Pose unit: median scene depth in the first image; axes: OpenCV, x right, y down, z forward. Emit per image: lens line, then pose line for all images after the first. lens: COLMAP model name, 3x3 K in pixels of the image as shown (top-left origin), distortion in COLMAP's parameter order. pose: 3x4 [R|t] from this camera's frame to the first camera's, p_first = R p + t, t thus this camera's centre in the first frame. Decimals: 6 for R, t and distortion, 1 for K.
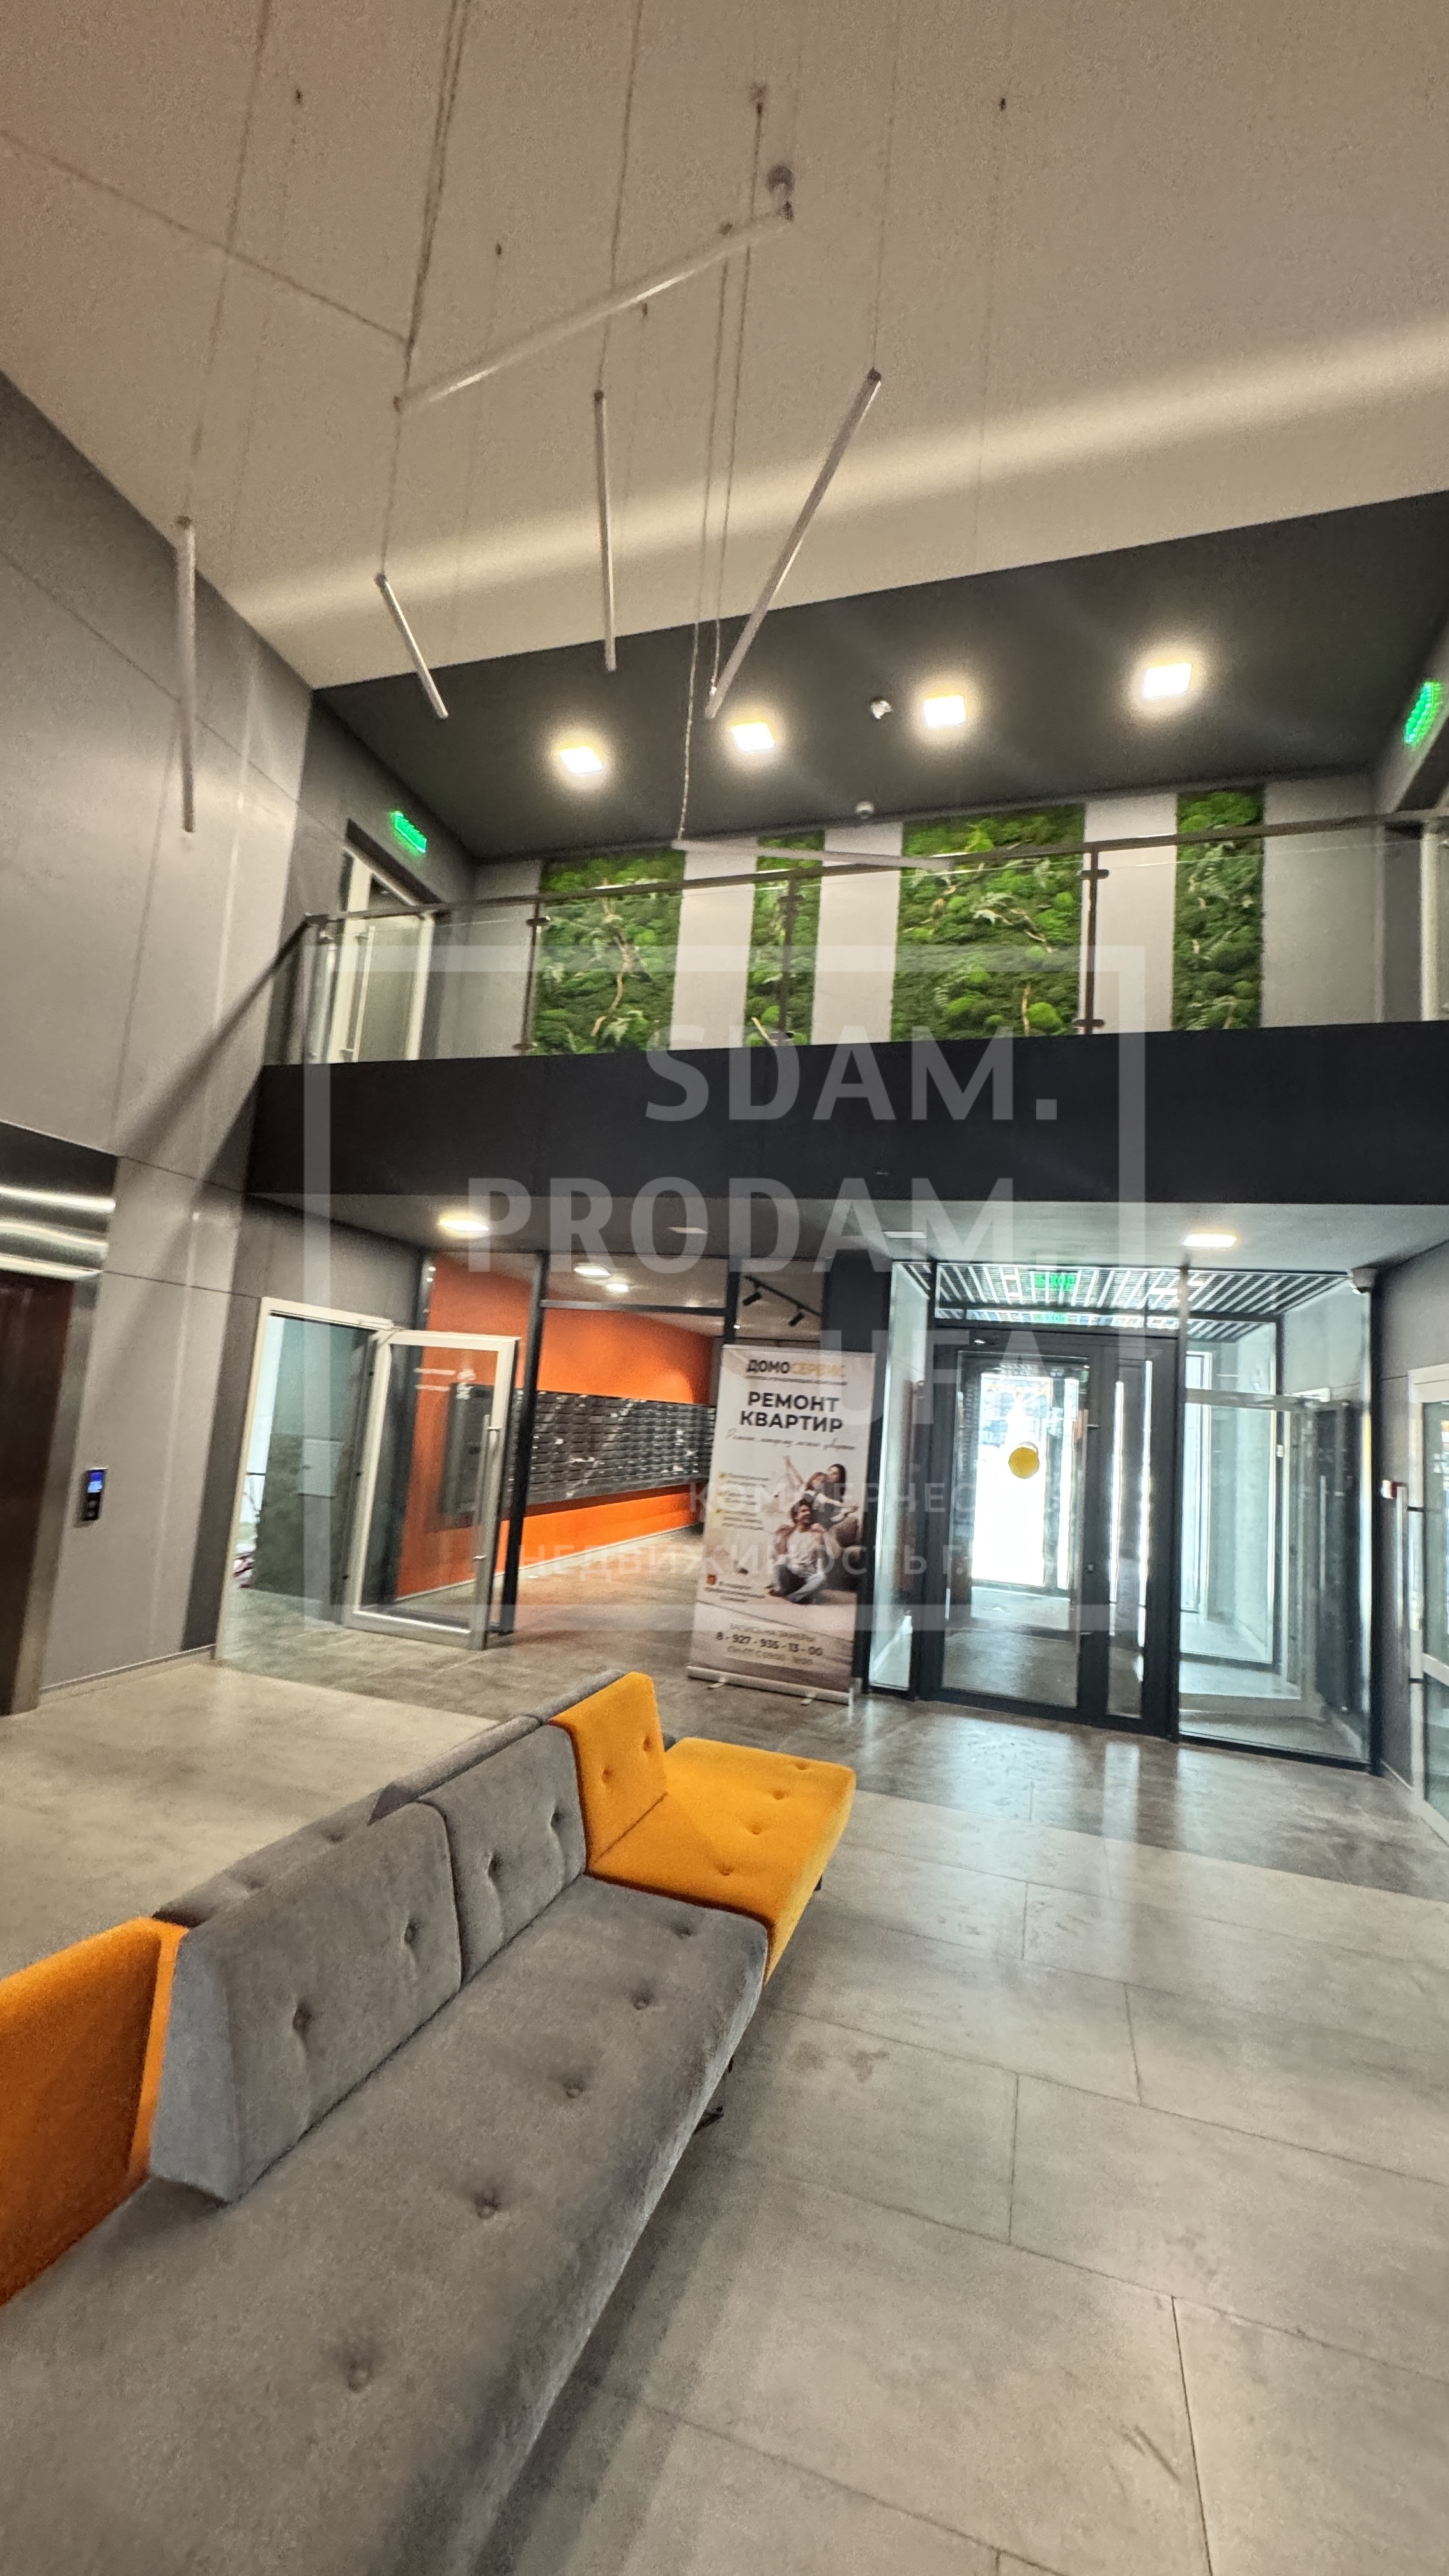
lens RADIAL K [[1017.5, 0, 728.6], [0, 1017.5, 1281.8], [0, 0, 1]] dist [-0.003263, 0.000786]
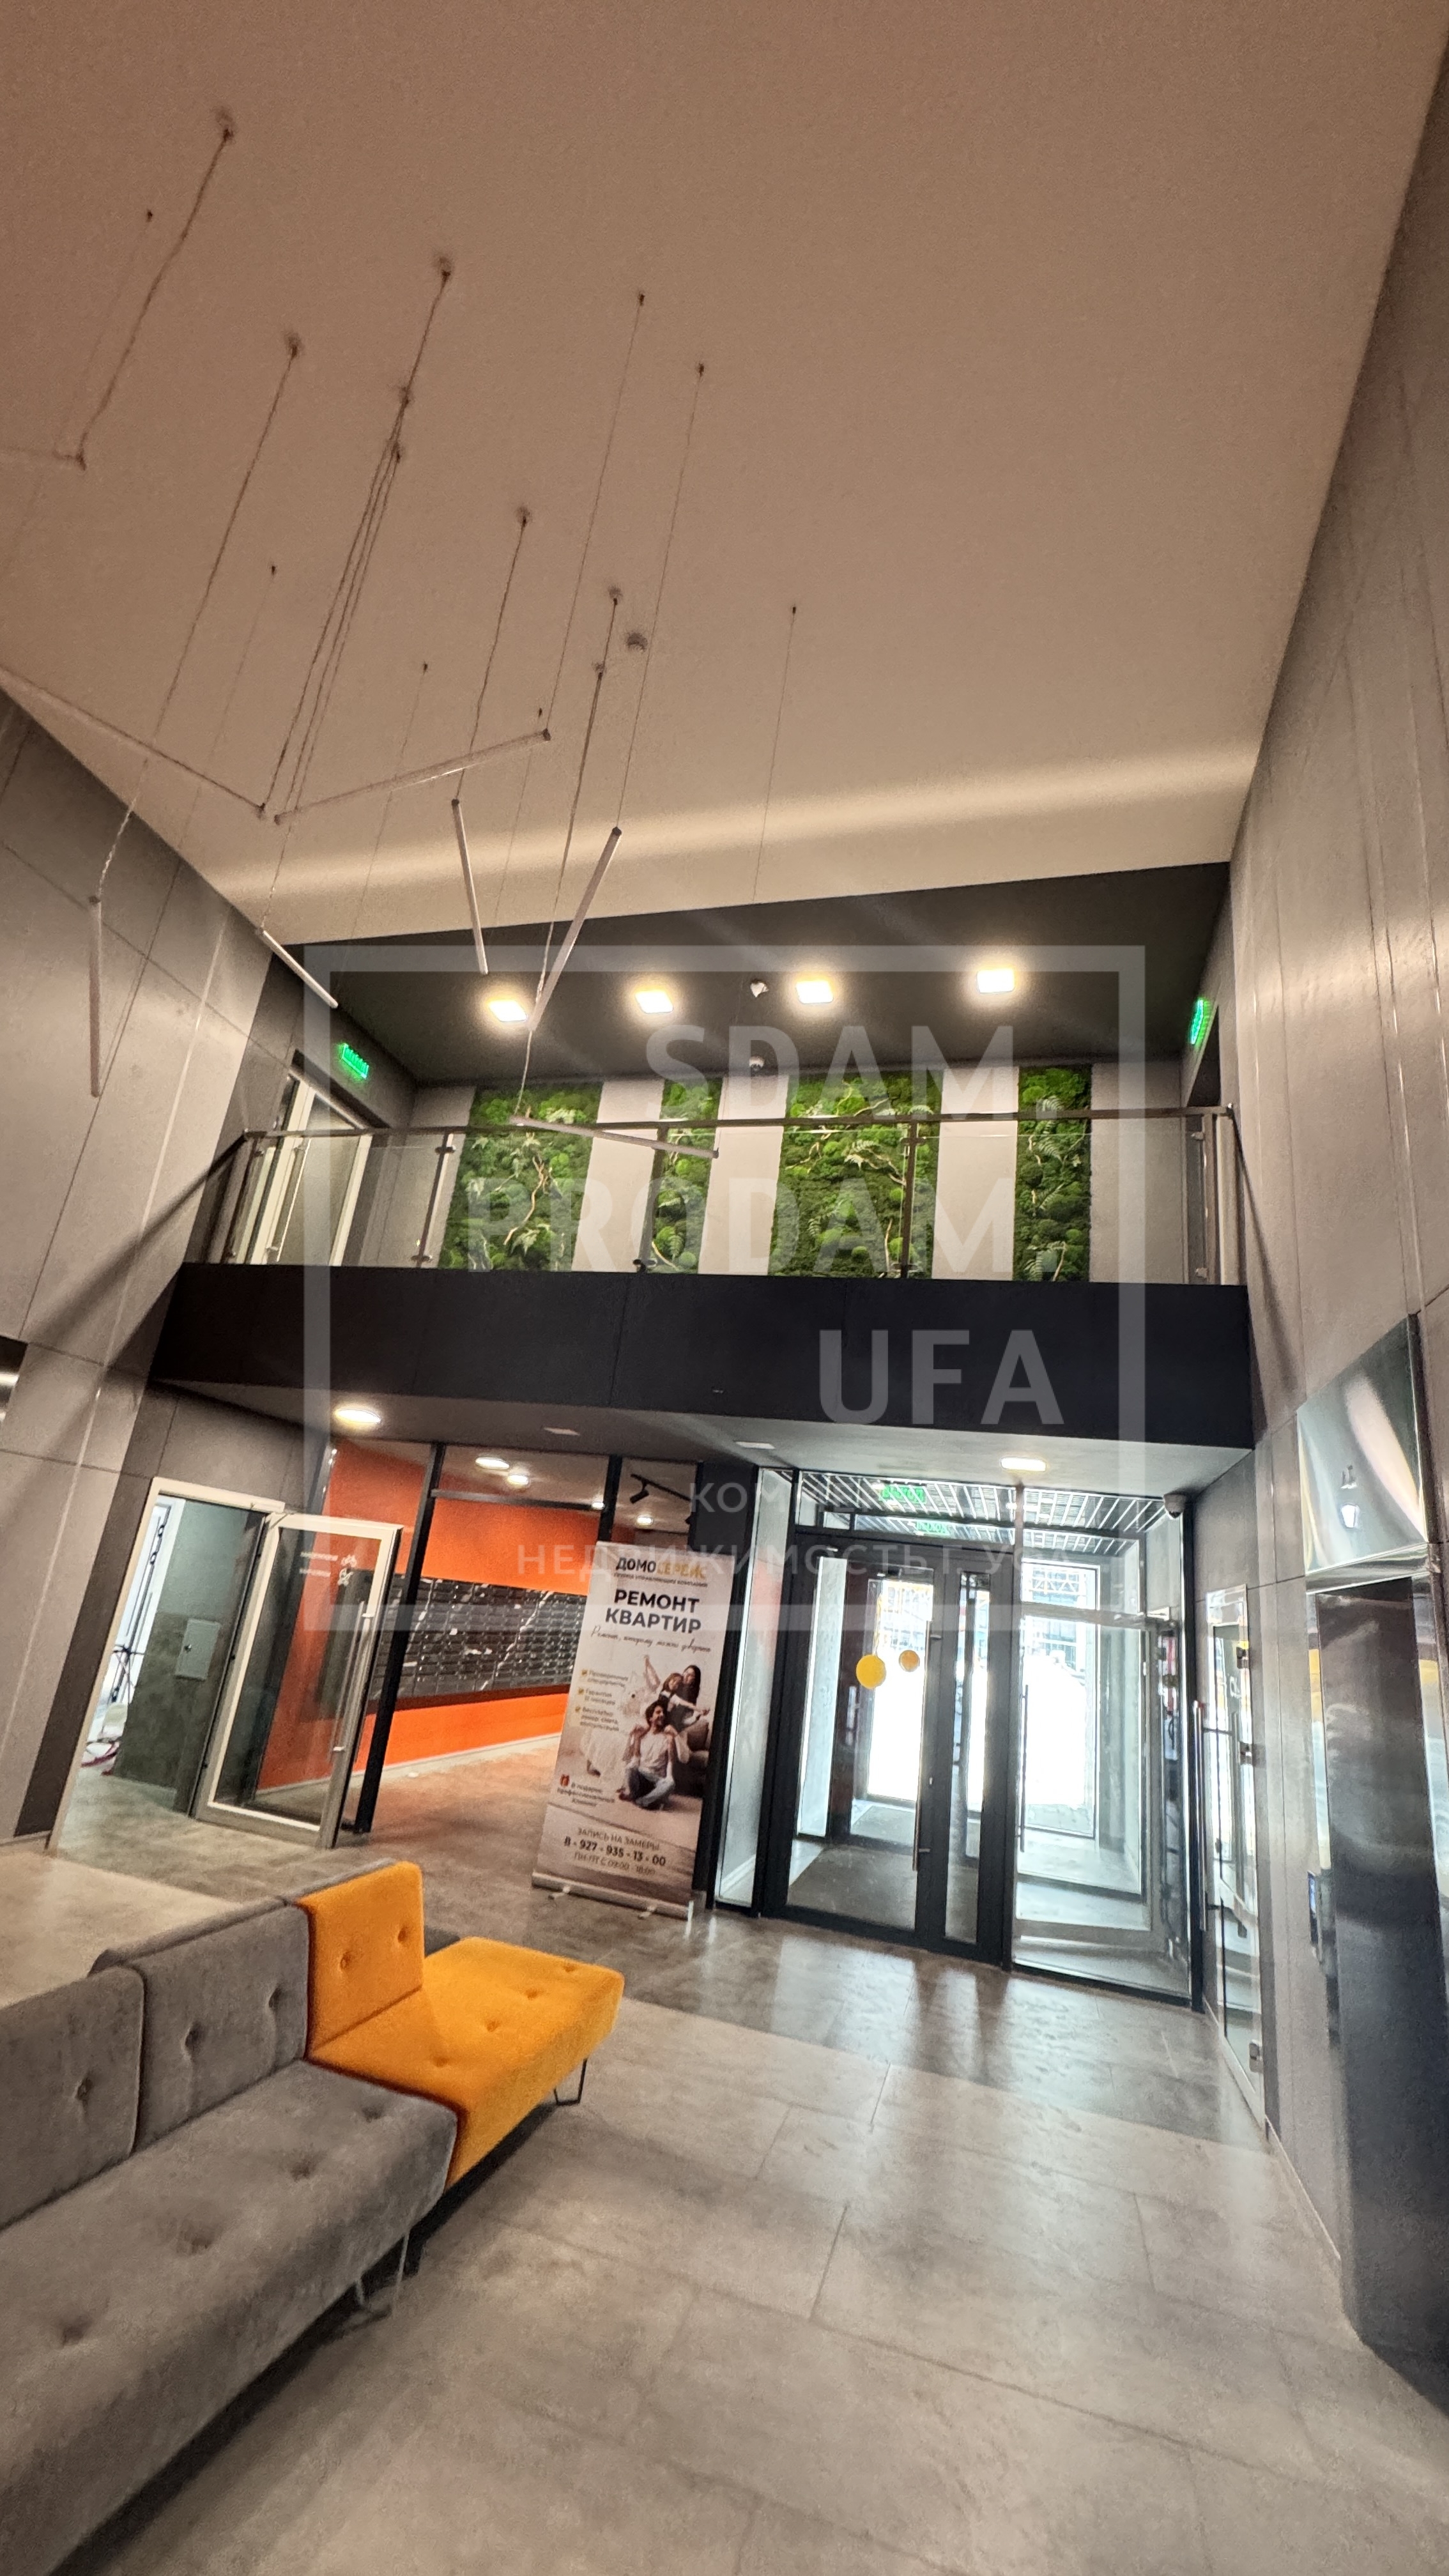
lens RADIAL K [[1017.5, 0, 730.8], [0, 1017.5, 1280.2], [0, 0, 1]] dist [-0.003263, 0.000786]
pose [[0.998684, 0.046567, 0.021478, 0.104247], [-0.041890, 0.982384, -0.182117, -0.018574], [-0.029580, 0.180977, 0.983042, -0.087785]]
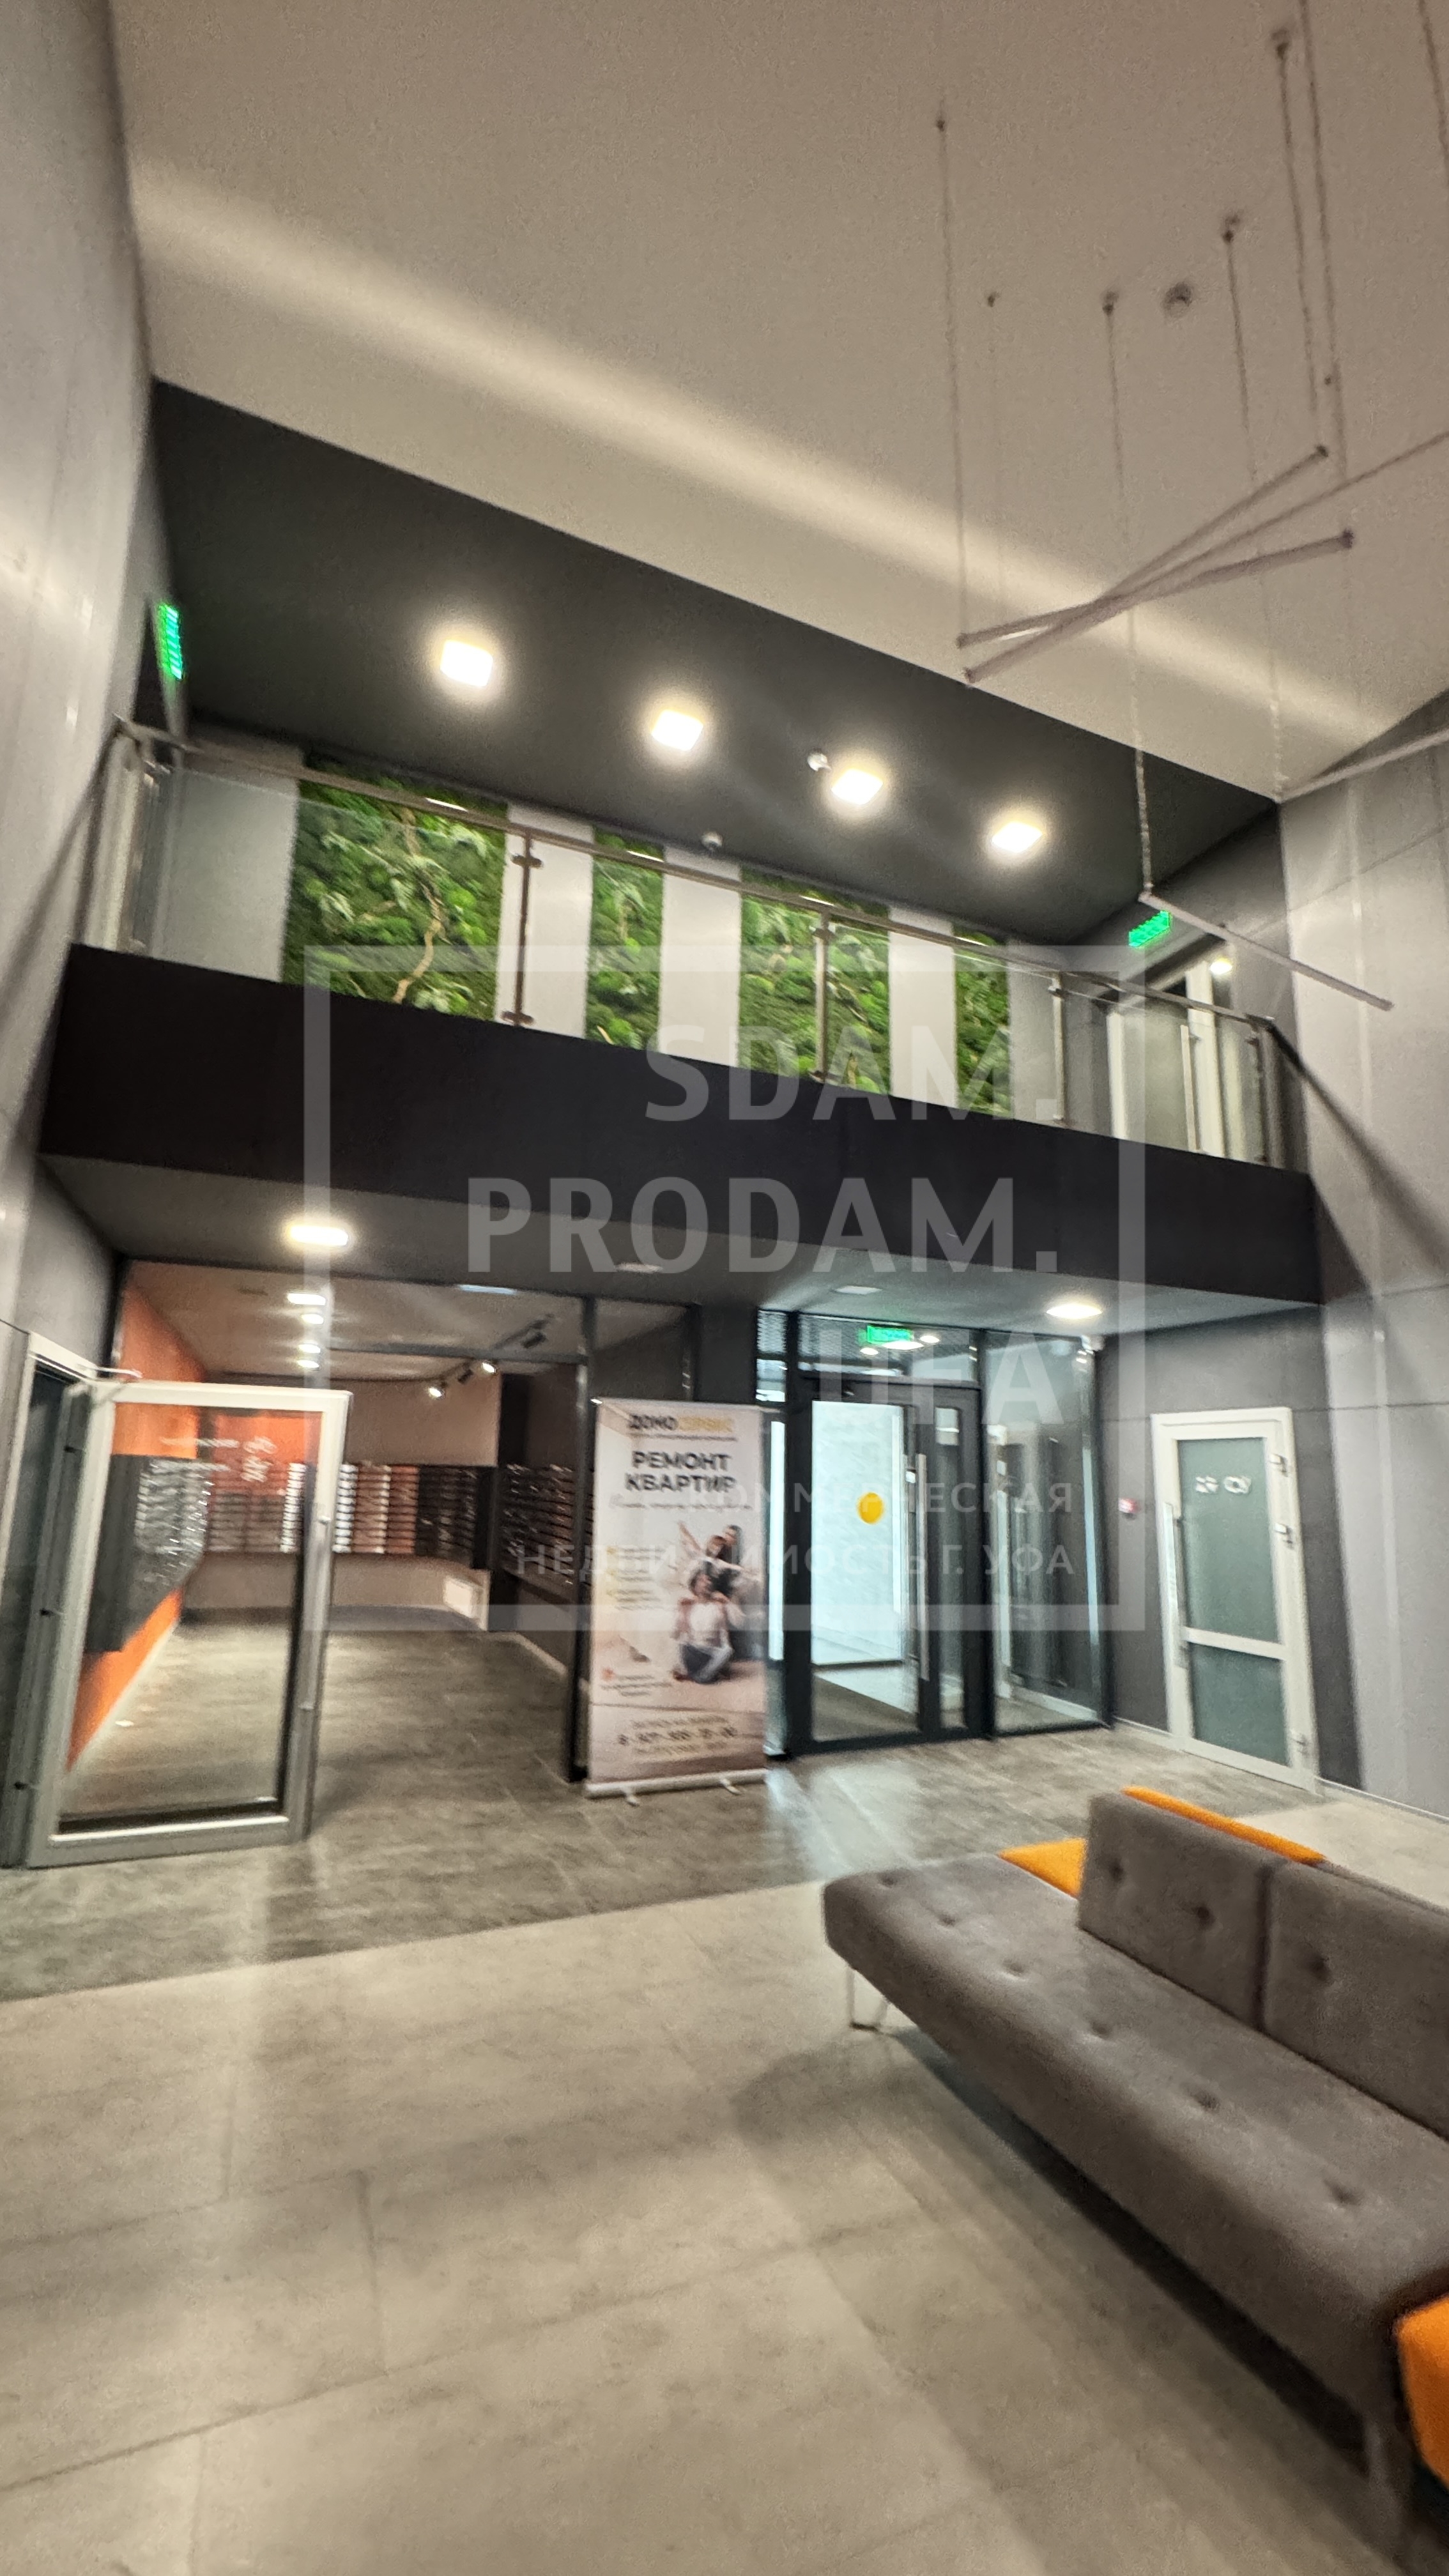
lens RADIAL K [[1017.5, 0, 720.6], [0, 1017.5, 1282.0], [0, 0, 1]] dist [-0.003263, 0.000786]
pose [[0.761556, 0.058673, 0.645438, -0.520579], [-0.043046, 0.998274, -0.039957, -0.007224], [-0.646668, 0.002646, 0.762767, 0.288978]]
